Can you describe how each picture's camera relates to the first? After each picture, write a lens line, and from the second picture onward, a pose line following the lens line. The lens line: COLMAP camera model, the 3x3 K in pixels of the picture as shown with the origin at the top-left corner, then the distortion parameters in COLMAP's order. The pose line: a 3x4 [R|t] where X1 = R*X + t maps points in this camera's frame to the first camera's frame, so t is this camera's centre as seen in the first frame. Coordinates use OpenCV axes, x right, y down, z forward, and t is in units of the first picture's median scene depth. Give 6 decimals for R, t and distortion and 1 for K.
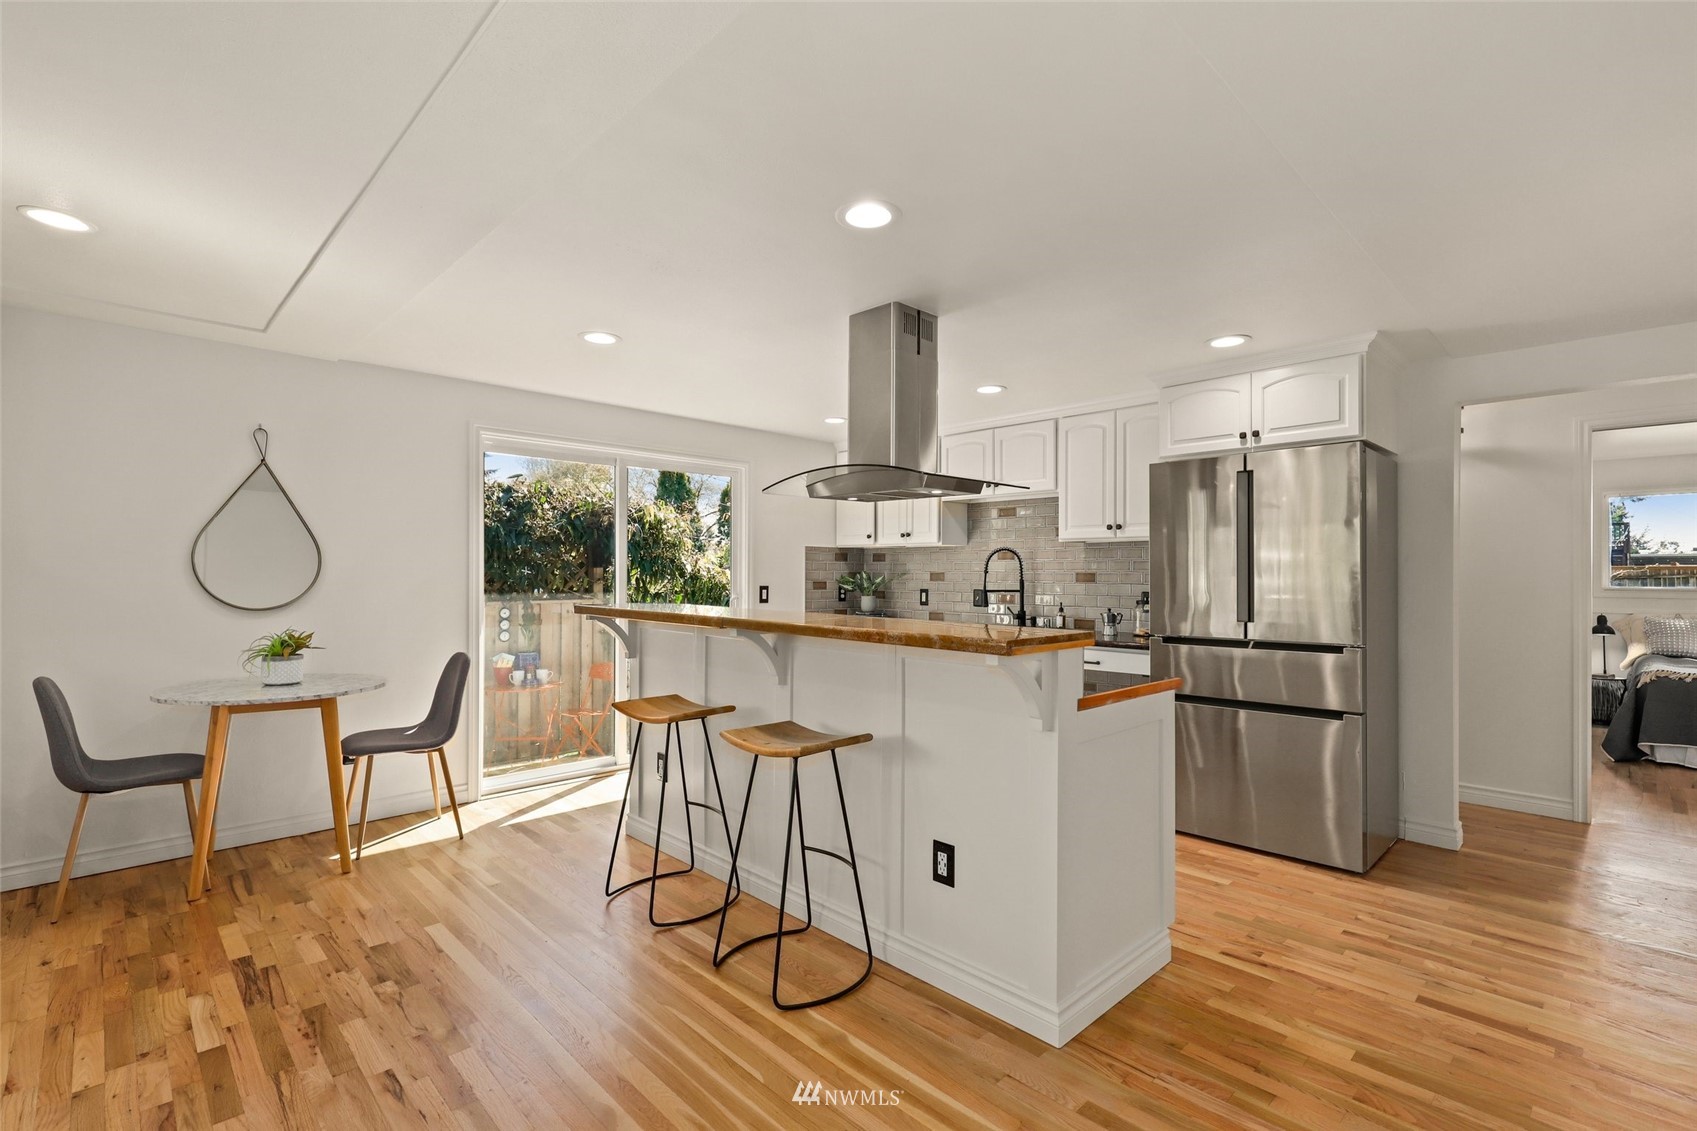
lens RADIAL K [[779.6, 0, 856.4], [0, 779.6, 573.3], [0, 0, 1]] dist [0.000998, -0.000006]
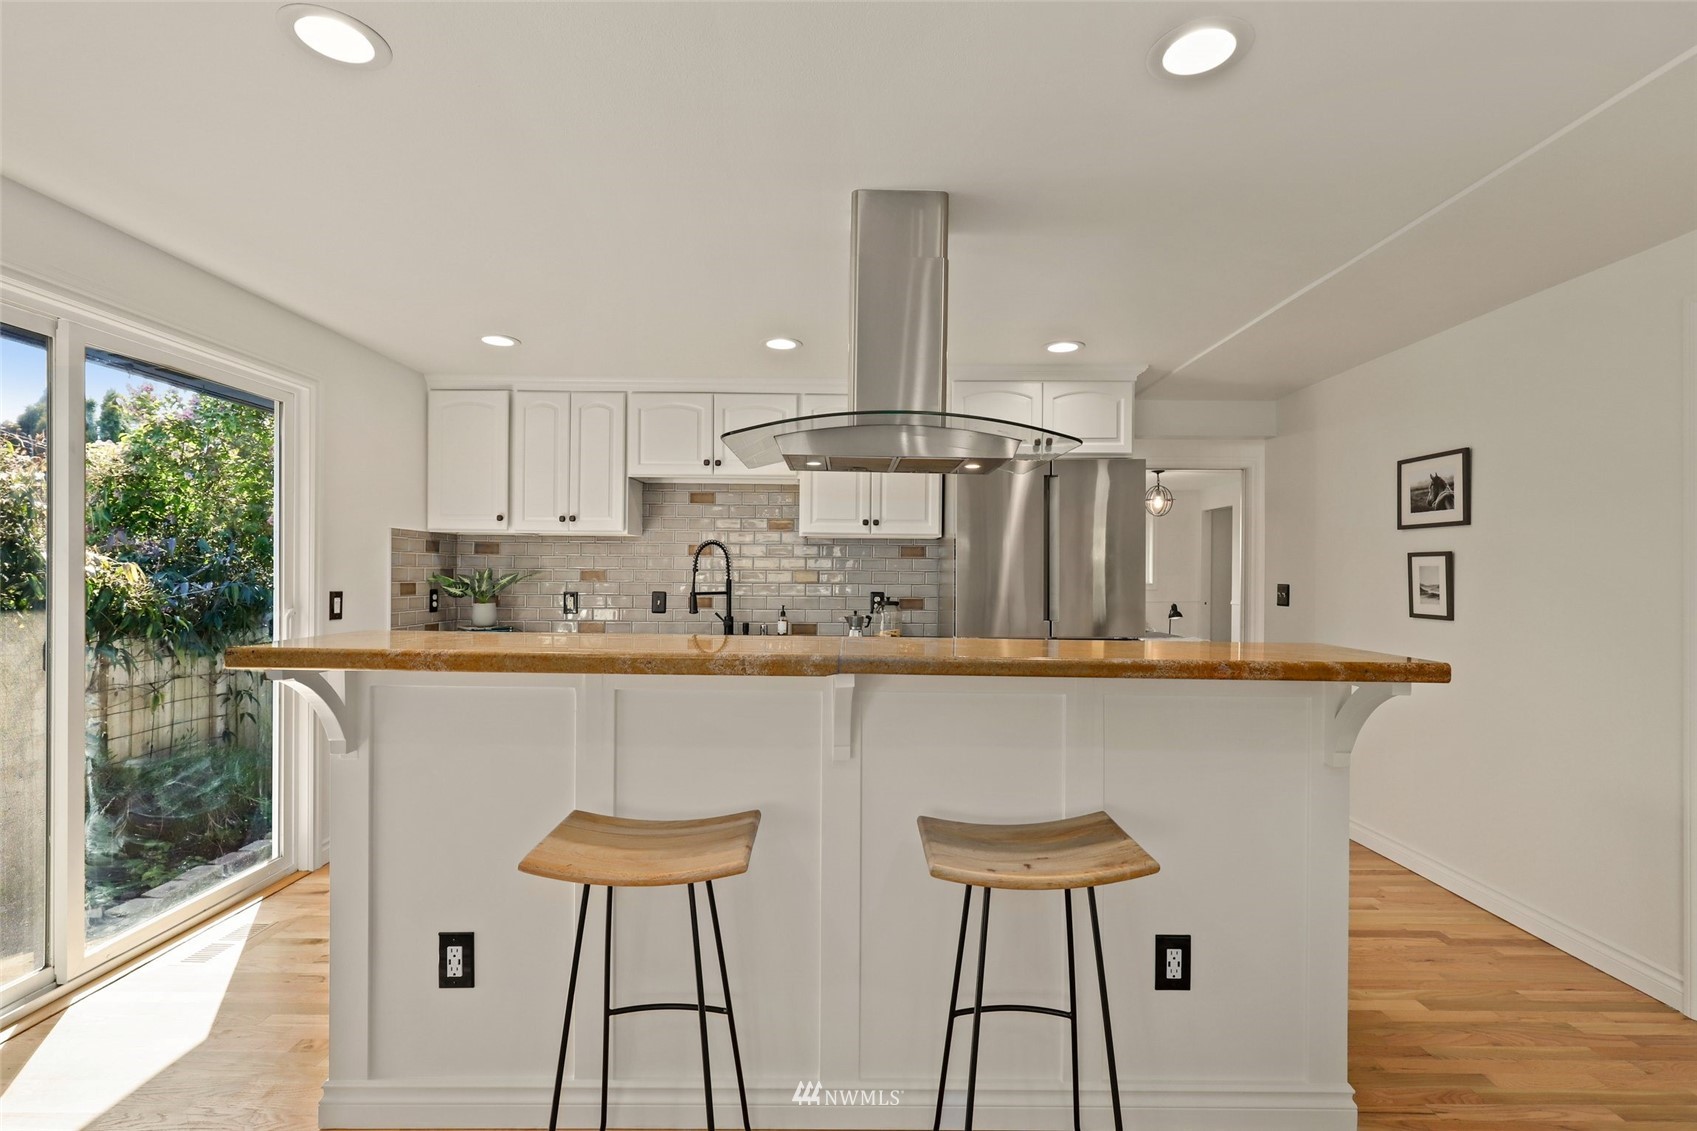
lens RADIAL K [[779.6, 0, 856.4], [0, 779.6, 573.3], [0, 0, 1]] dist [0.000998, -0.000006]
pose [[0.695920, 0.000666, 0.718119, -0.400092], [-0.005247, 0.999978, 0.004156, -0.003503], [-0.718100, -0.006660, 0.695908, 0.434889]]
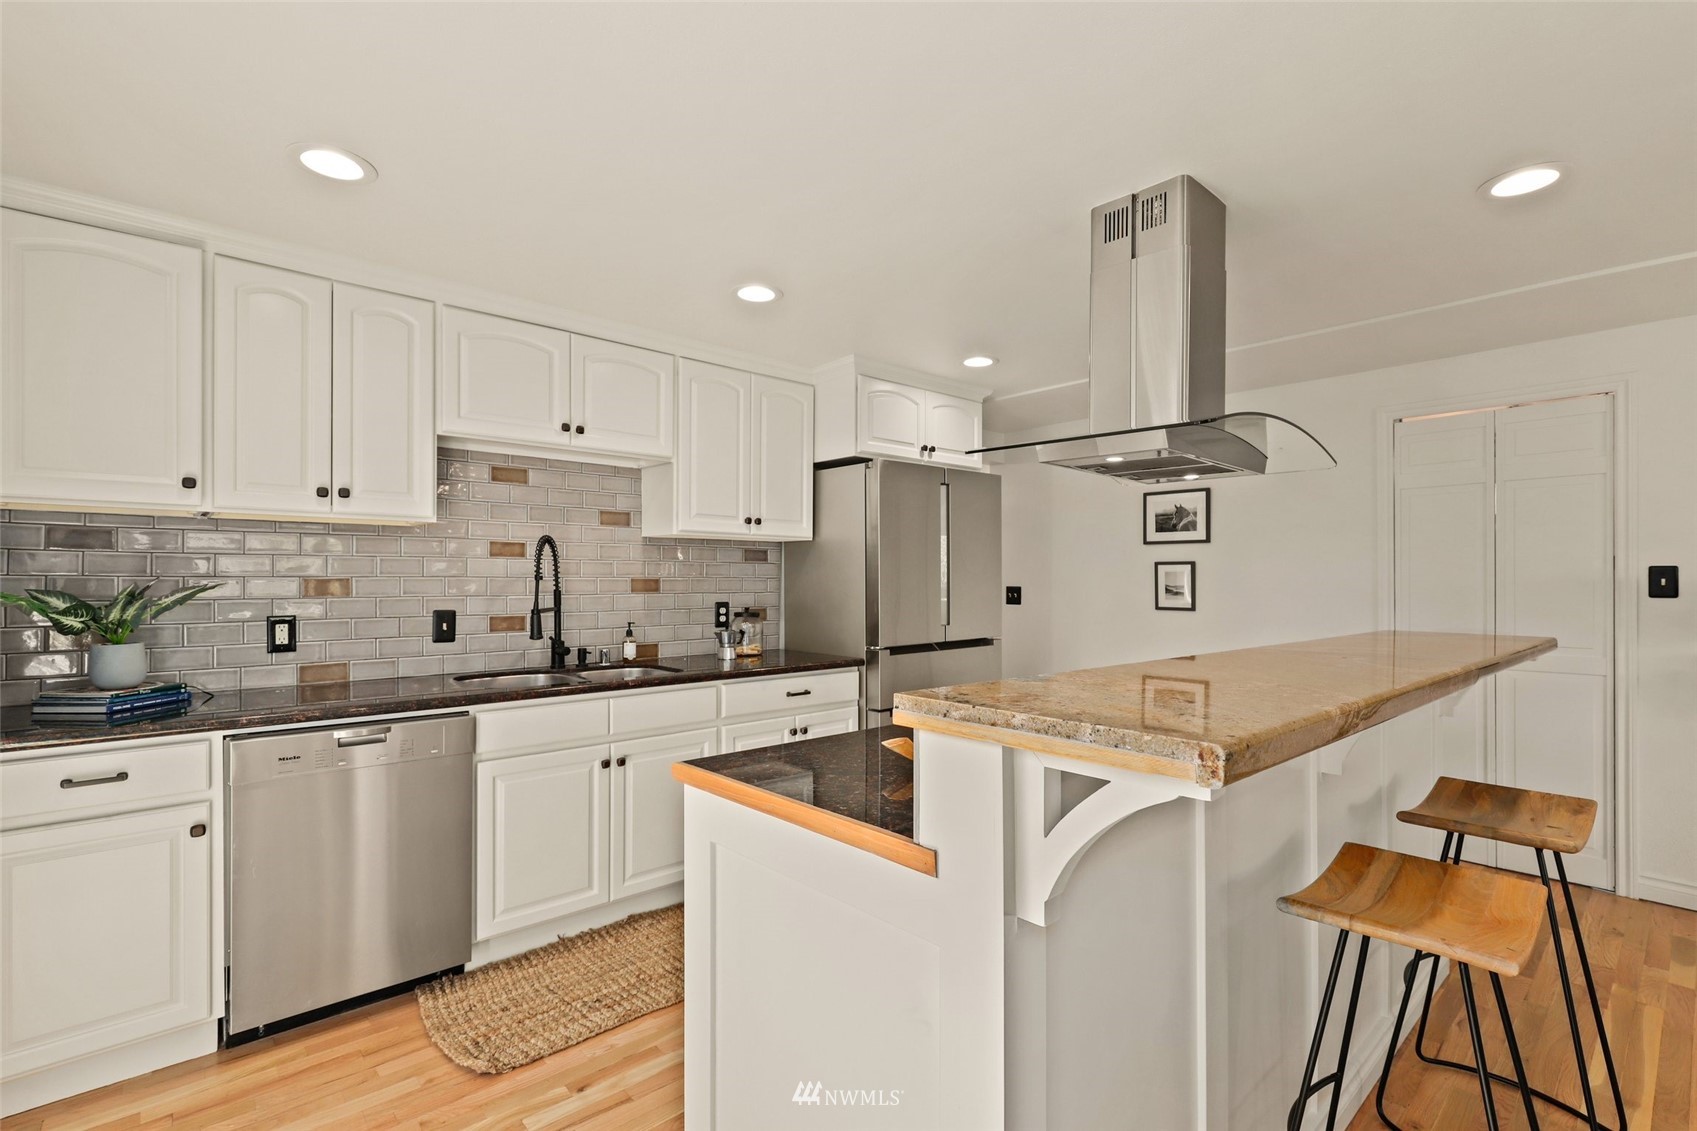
lens RADIAL K [[764.5, 0, 849.9], [0, 764.5, 590.1], [0, 0, 1]] dist [-0.001564, -0.000162]
pose [[0.043942, -0.017814, 0.998875, -0.513727], [-0.001087, 0.999840, 0.017879, -0.003898], [-0.999034, -0.001872, 0.043915, 1.014738]]
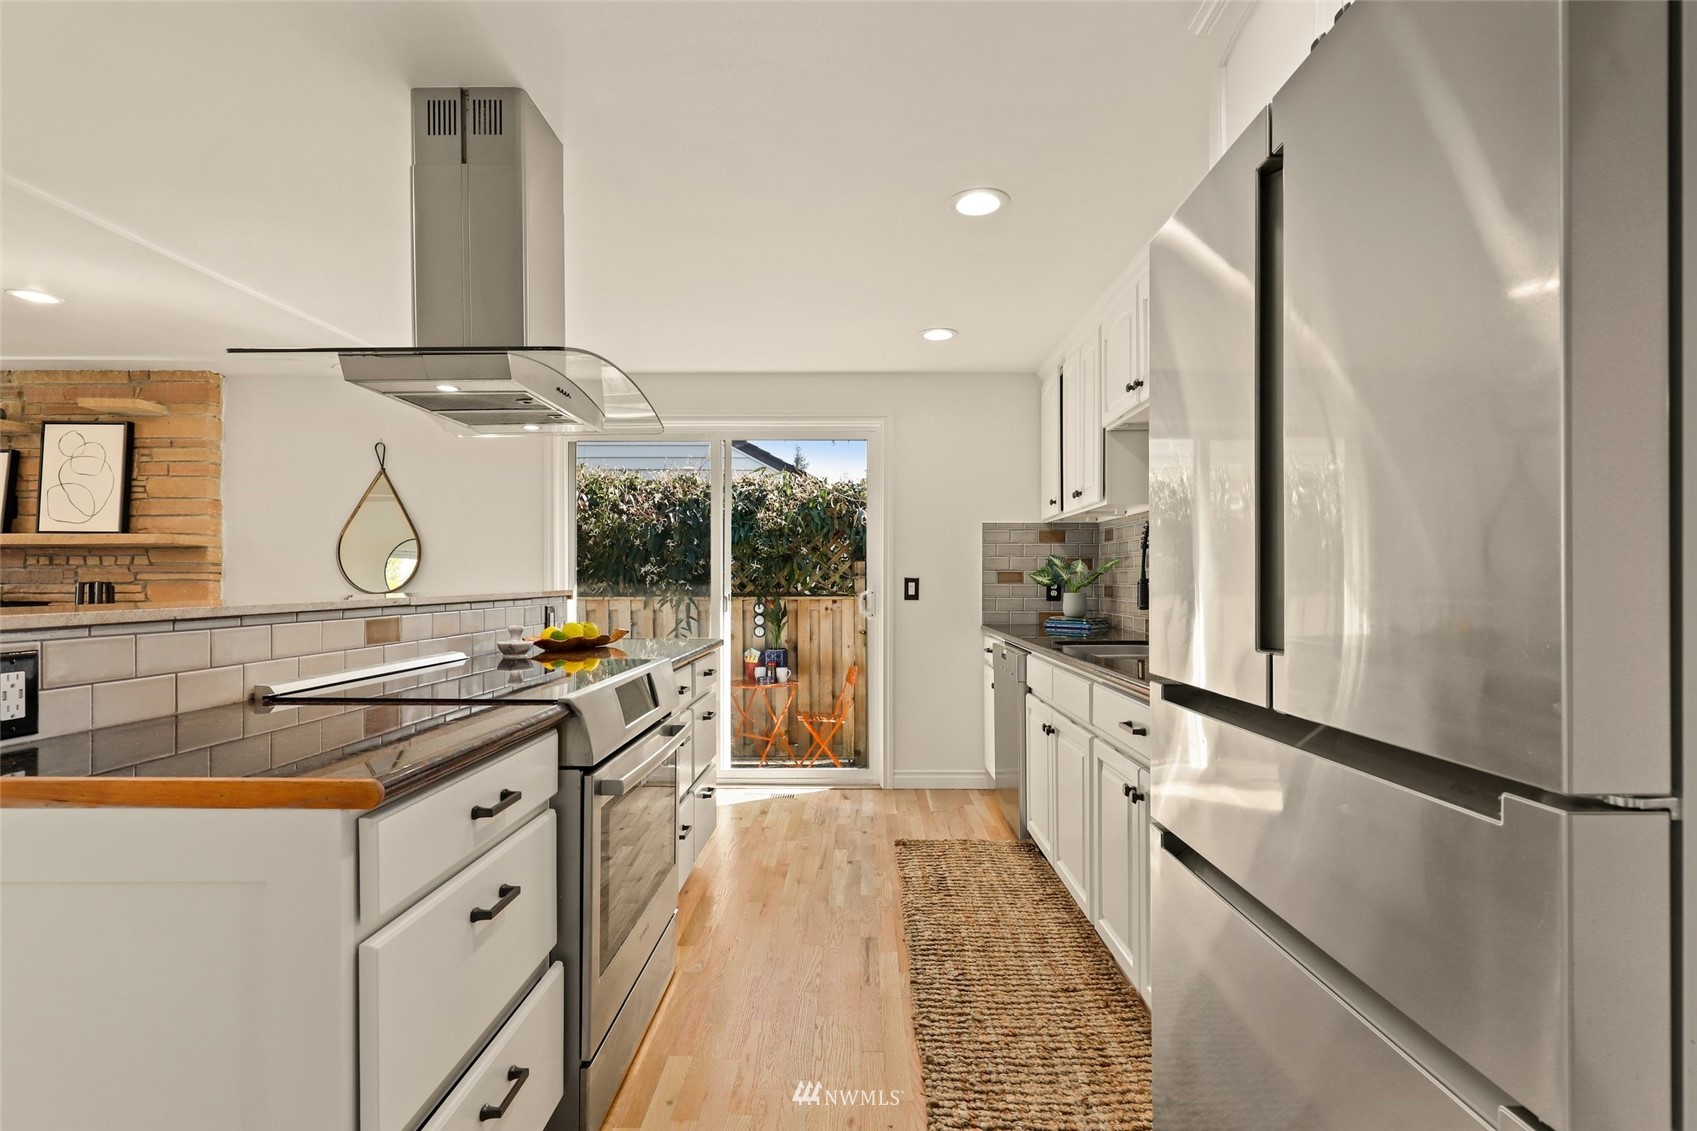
lens RADIAL K [[785.3, 0, 846.6], [0, 785.3, 587.2], [0, 0, 1]] dist [0.002705, 0.000536]
pose [[0.704246, 0.000973, -0.709955, 0.559265], [0.004215, 0.999976, 0.005551, 0.031146], [0.709943, -0.006902, 0.704225, 0.616140]]
